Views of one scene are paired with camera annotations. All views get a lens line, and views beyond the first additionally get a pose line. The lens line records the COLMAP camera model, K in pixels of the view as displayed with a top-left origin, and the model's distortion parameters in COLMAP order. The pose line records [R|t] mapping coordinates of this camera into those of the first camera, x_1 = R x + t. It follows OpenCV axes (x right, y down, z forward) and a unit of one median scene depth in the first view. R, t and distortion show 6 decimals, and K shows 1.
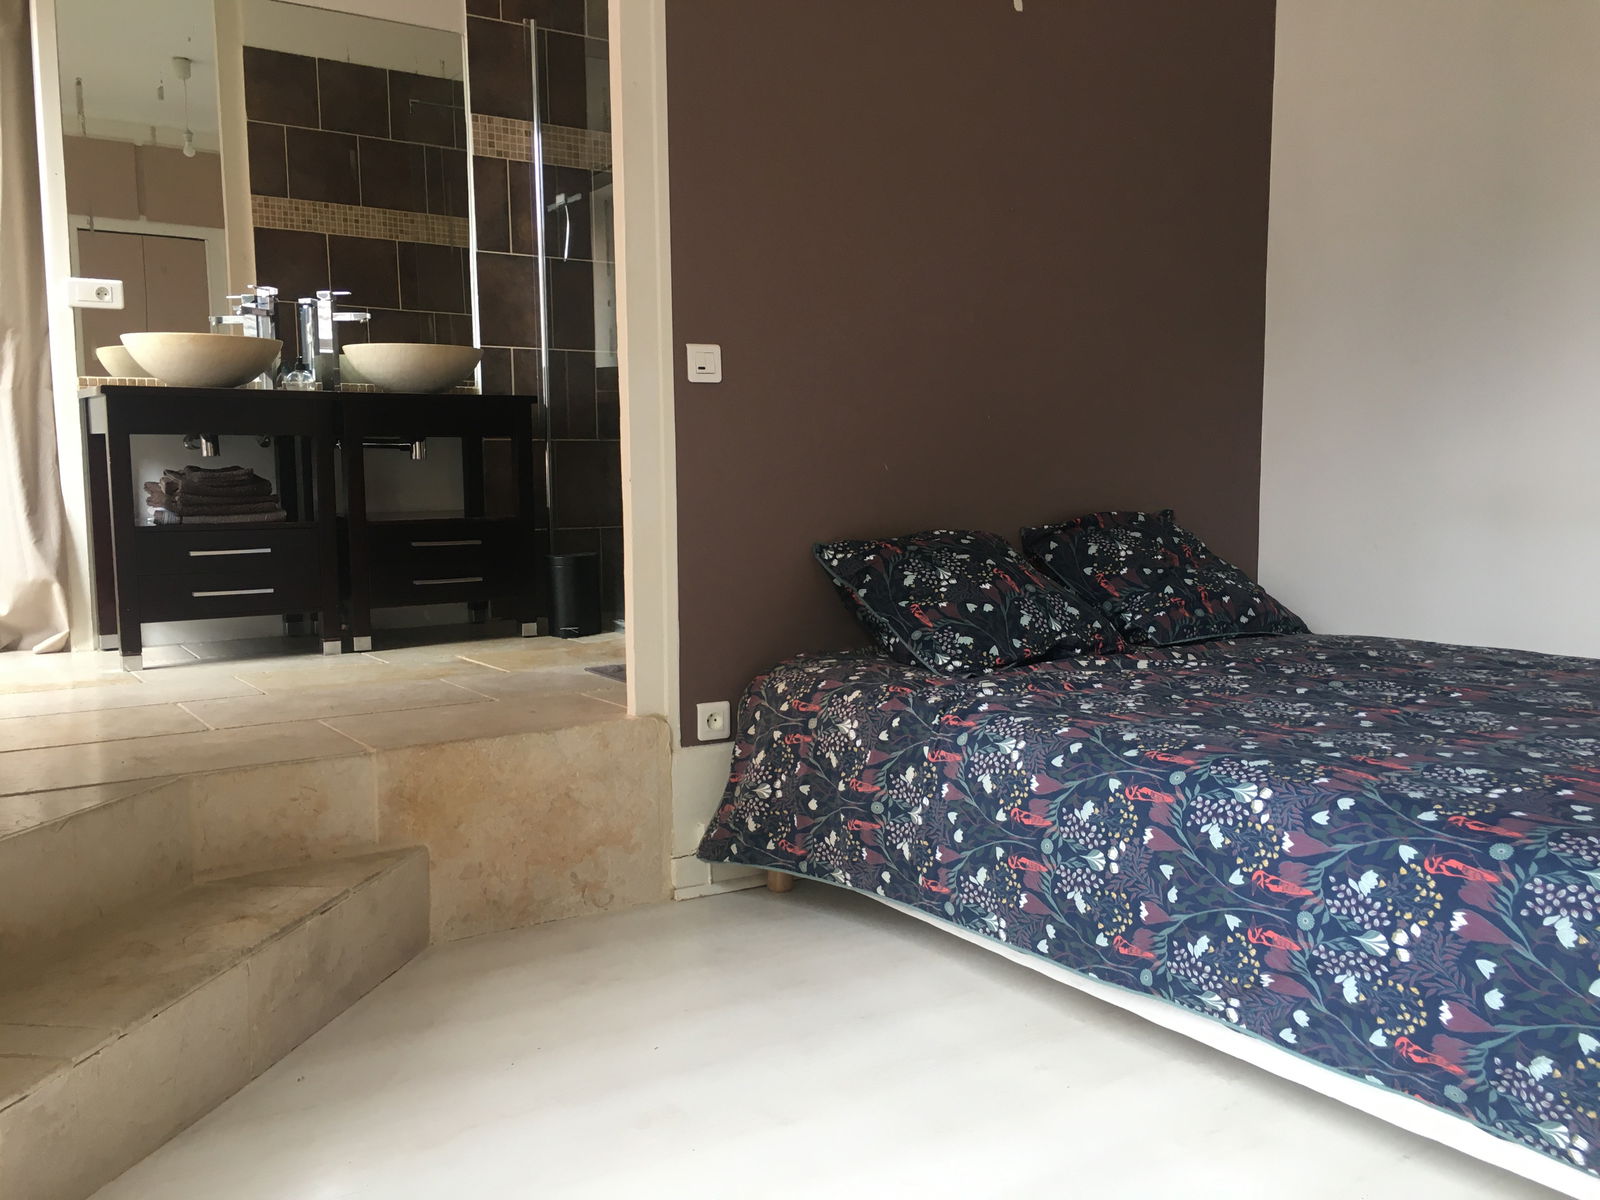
lens RADIAL K [[1348.0, 0, 801.6], [0, 1348.0, 601.8], [0, 0, 1]] dist [0.003741, 0.000508]
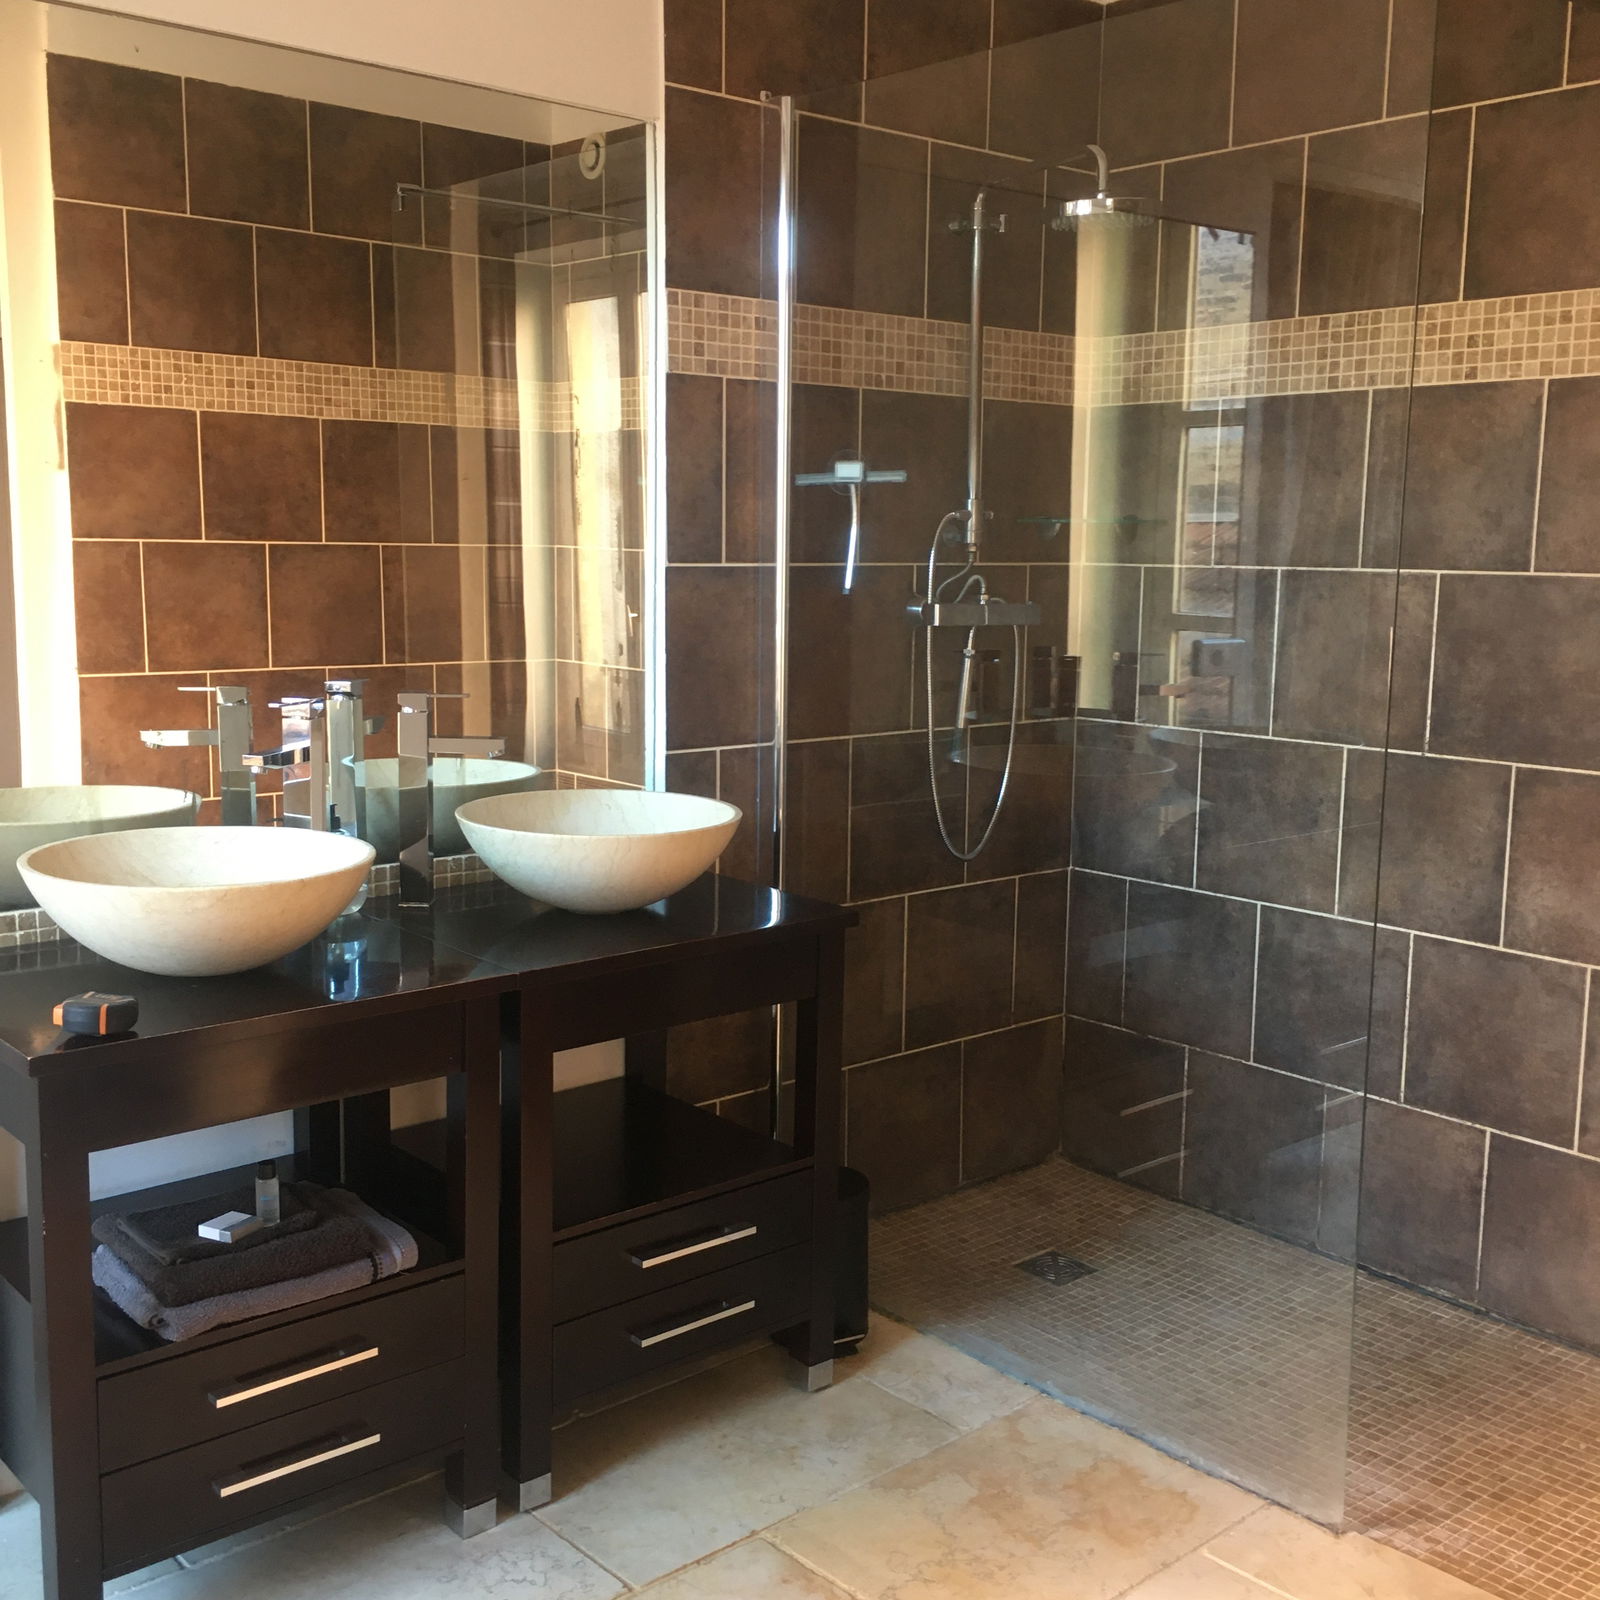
lens RADIAL K [[1823.6, 0, 799.1], [0, 1823.6, 801.2], [0, 0, 1]] dist [0.011043, 0.000000]
pose [[0.991957, 0.001257, 0.126566, -0.210899], [-0.007128, 0.998918, 0.045948, -0.155945], [-0.126372, -0.046480, 0.990893, 0.249381]]
